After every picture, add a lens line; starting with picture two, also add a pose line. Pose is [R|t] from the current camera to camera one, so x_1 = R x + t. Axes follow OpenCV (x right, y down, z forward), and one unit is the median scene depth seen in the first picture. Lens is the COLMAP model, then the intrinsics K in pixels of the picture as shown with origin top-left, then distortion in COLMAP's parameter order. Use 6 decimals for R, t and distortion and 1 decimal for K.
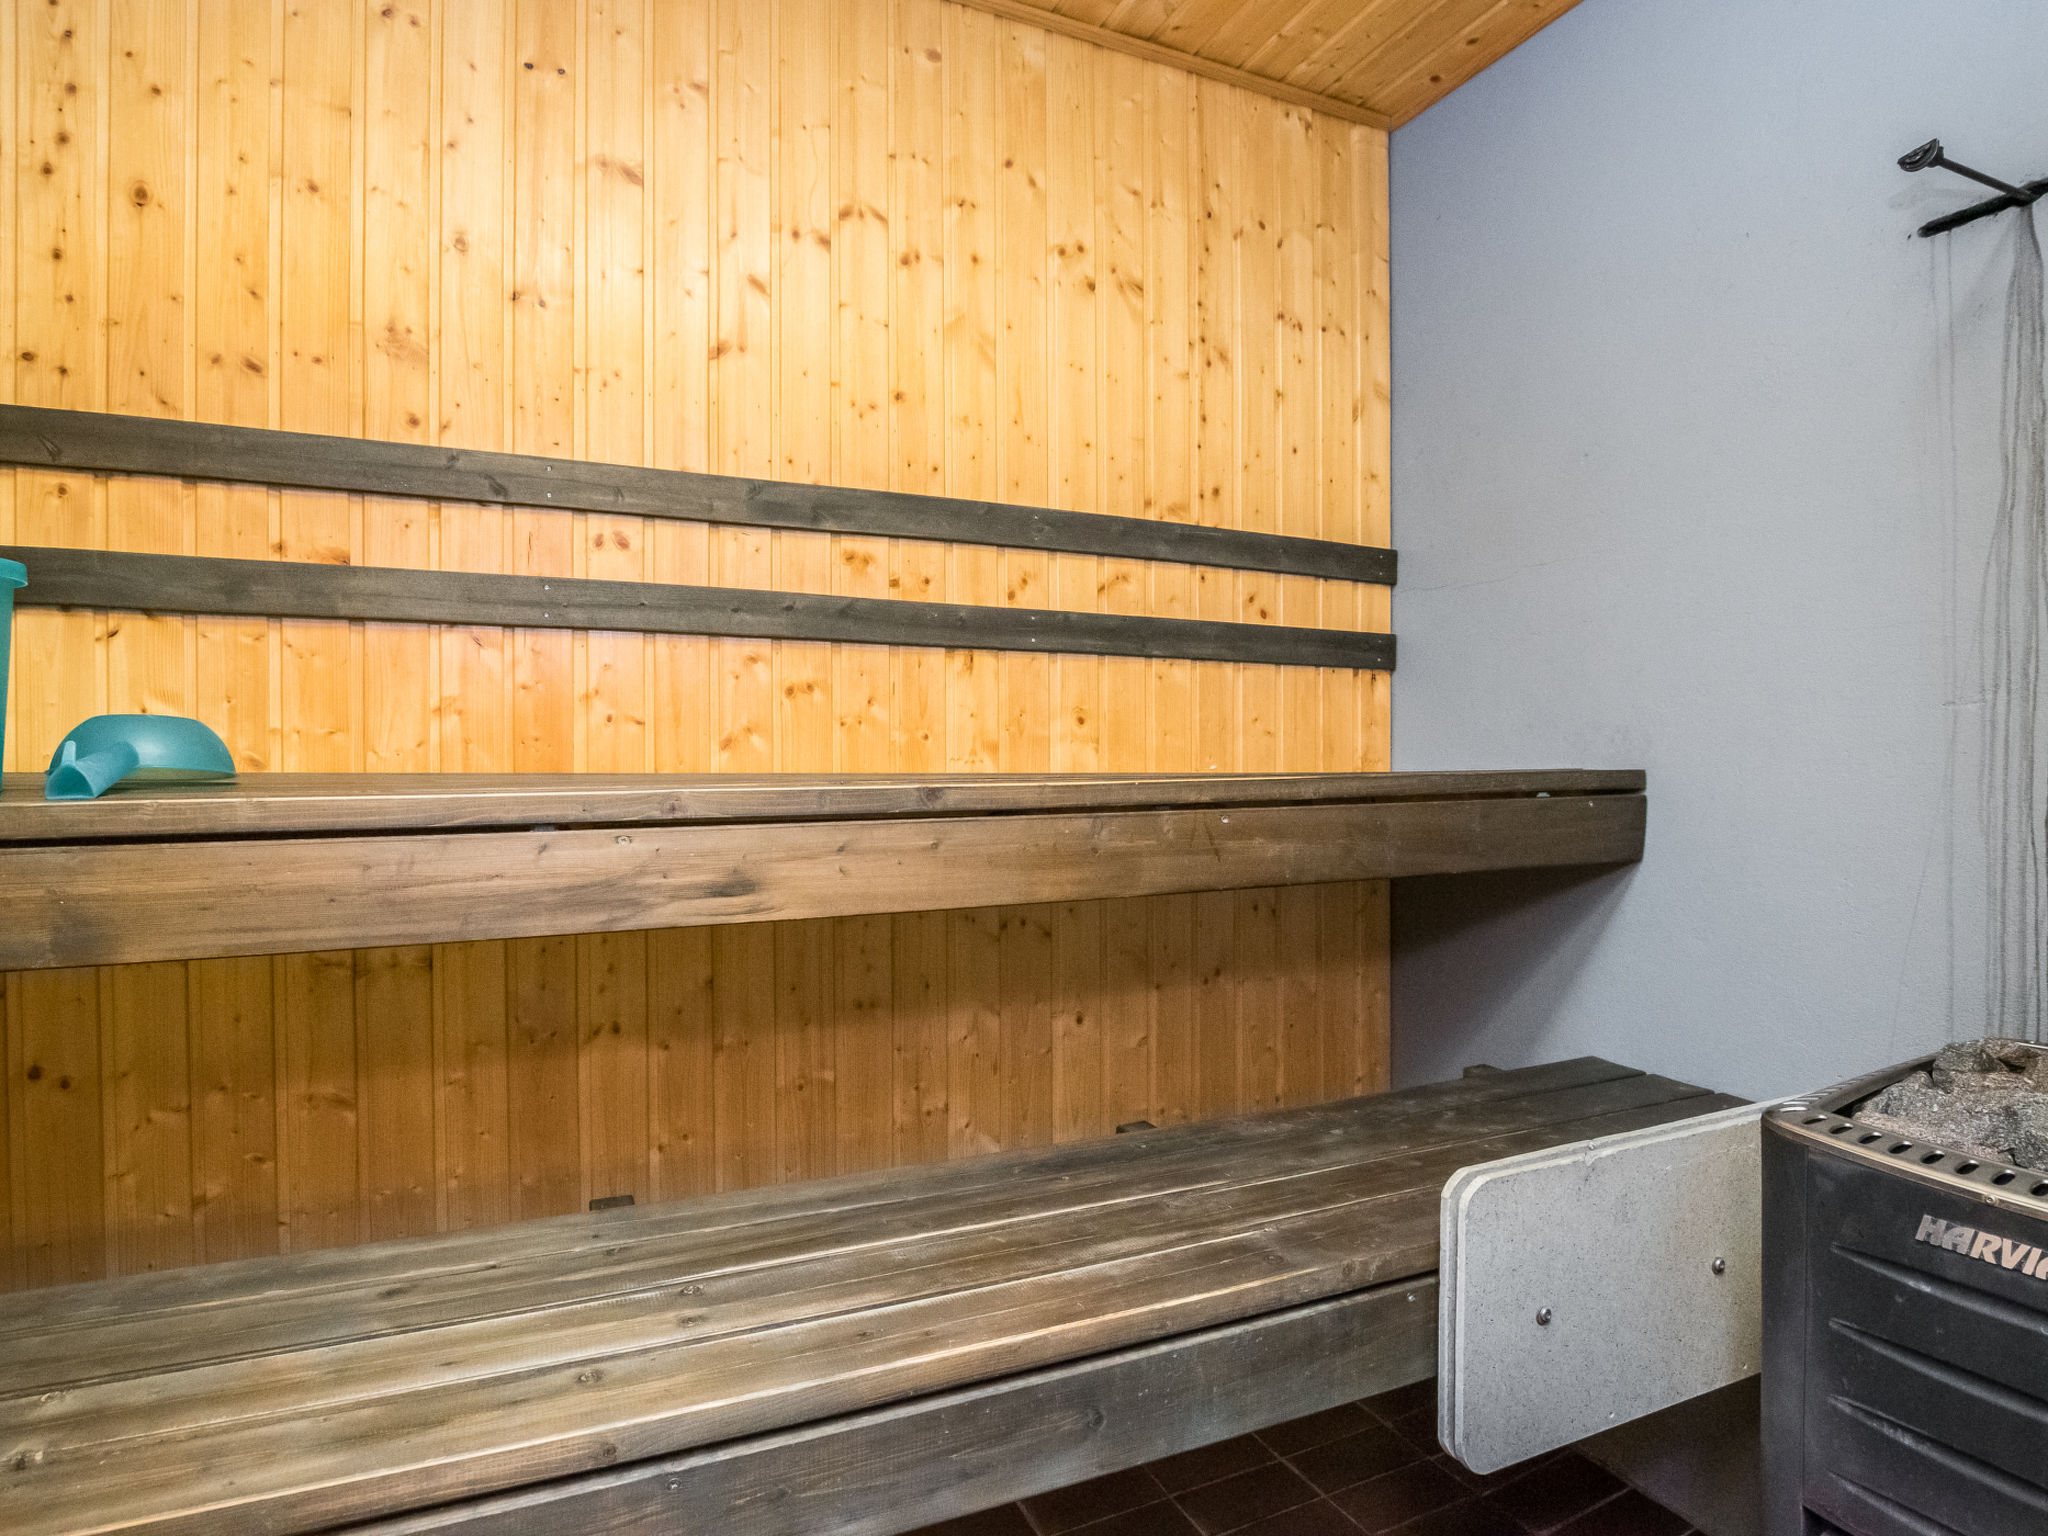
lens RADIAL K [[1137.1, 0, 1027.4], [0, 1137.1, 782.3], [0, 0, 1]] dist [-0.019706, 0.000458]
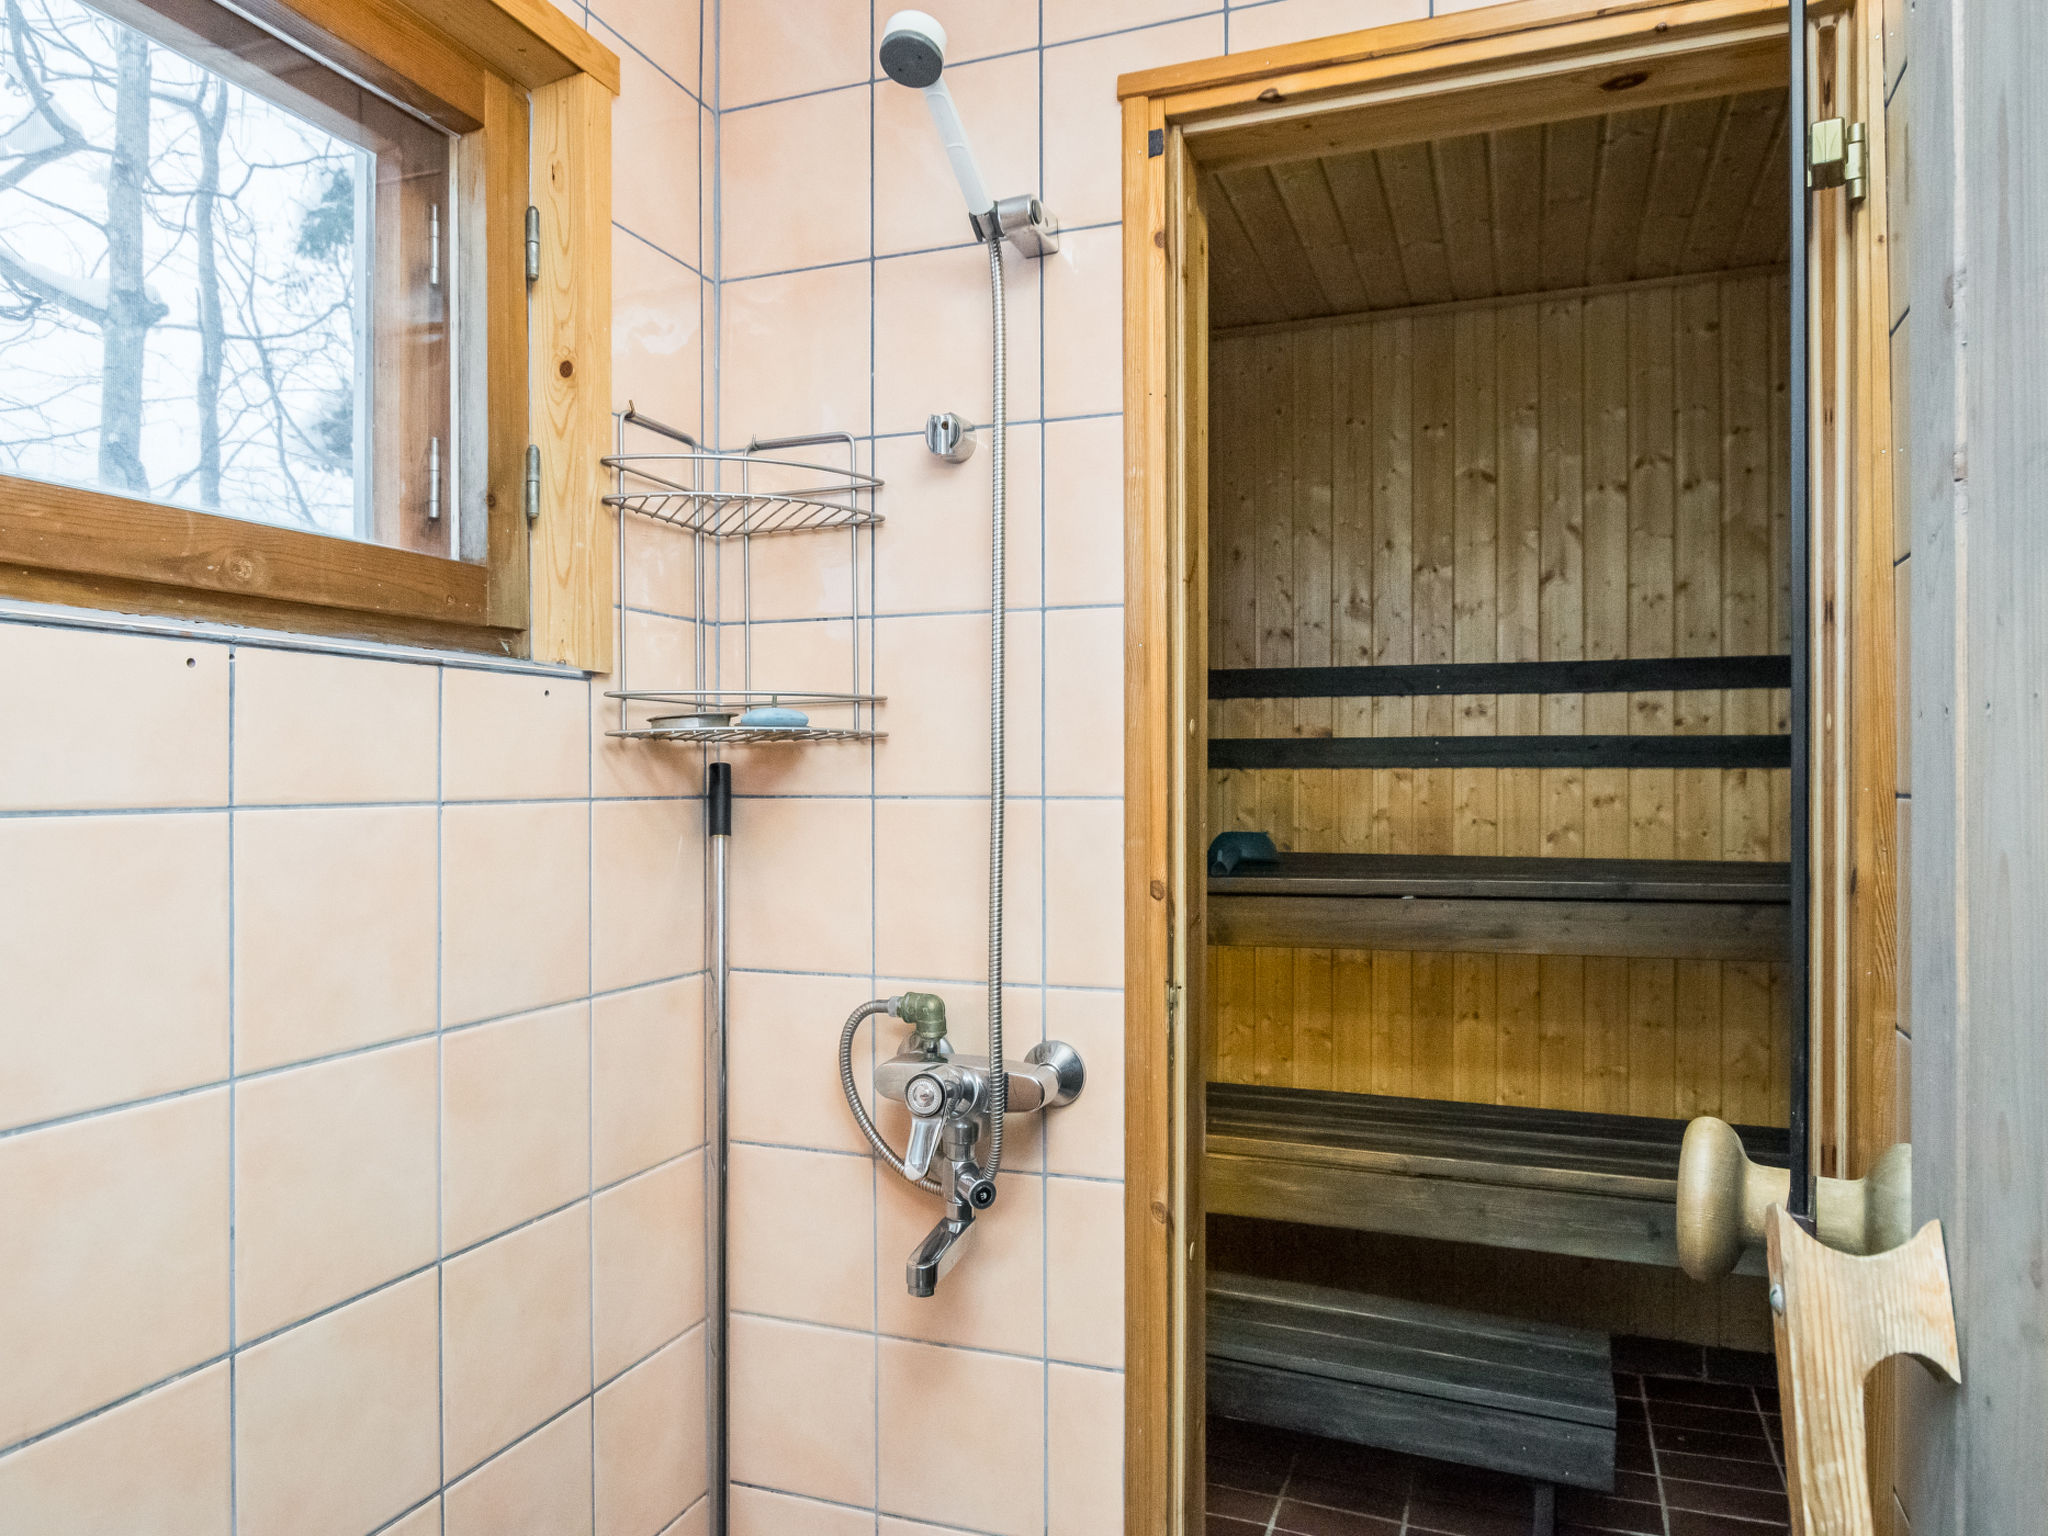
lens RADIAL K [[1345.7, 0, 1025.7], [0, 1345.7, 774.4], [0, 0, 1]] dist [-0.043373, 0.001637]
pose [[0.703936, 0.002440, -0.710259, 0.520275], [-0.009870, 0.999931, -0.006348, -0.102815], [0.710195, 0.011479, 0.703912, -0.770557]]
